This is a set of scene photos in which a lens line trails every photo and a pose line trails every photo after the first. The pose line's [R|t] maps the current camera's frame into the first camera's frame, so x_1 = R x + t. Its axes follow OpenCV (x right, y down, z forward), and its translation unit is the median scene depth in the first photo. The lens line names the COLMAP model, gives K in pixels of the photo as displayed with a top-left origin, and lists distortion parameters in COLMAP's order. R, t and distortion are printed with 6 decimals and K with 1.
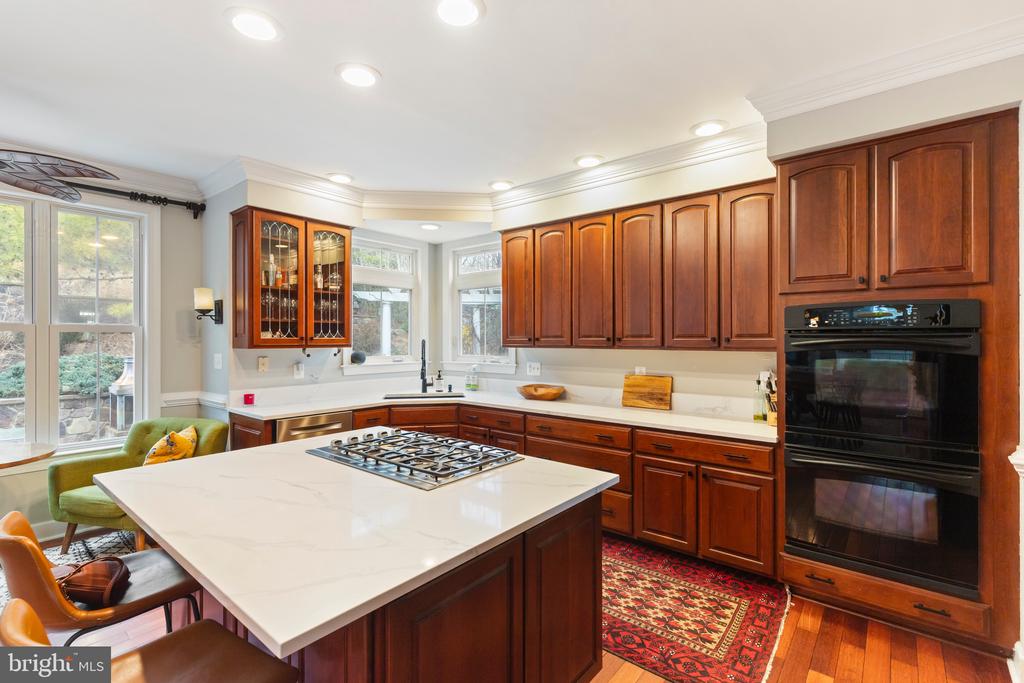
lens RADIAL K [[465.4, 0, 511.5], [0, 465.4, 340.6], [0, 0, 1]] dist [0.002372, 0.000161]
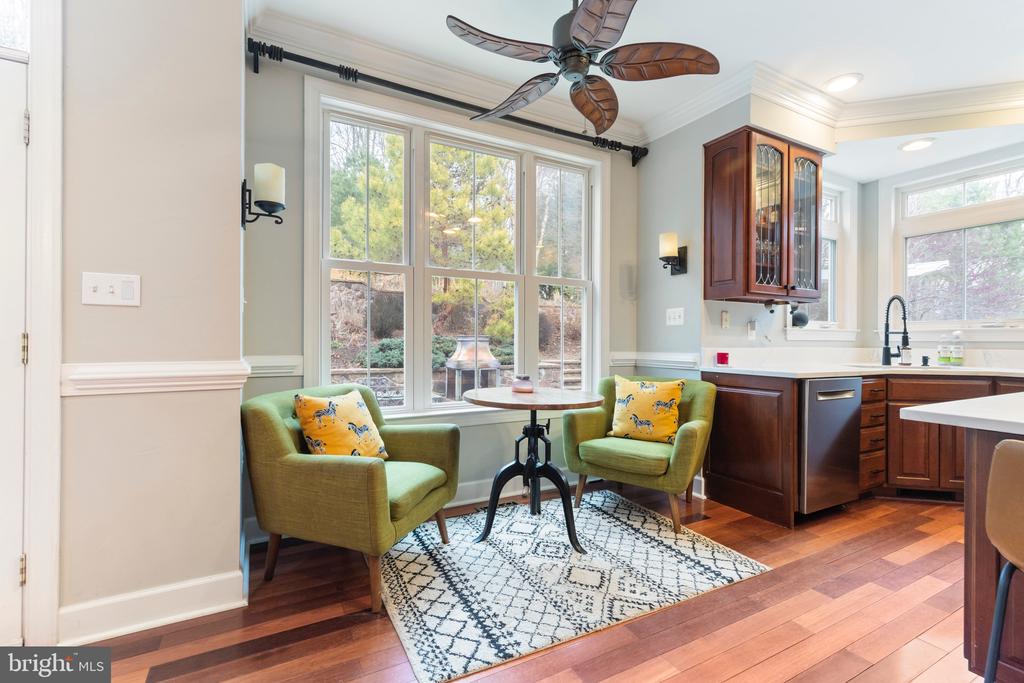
lens RADIAL K [[465.4, 0, 515.1], [0, 465.4, 339.5], [0, 0, 1]] dist [0.002372, 0.000161]
pose [[0.923925, 0.006864, -0.382512, -0.554128], [-0.008524, 0.999960, -0.002644, 0.090849], [0.382478, 0.005703, 0.923947, 0.053843]]
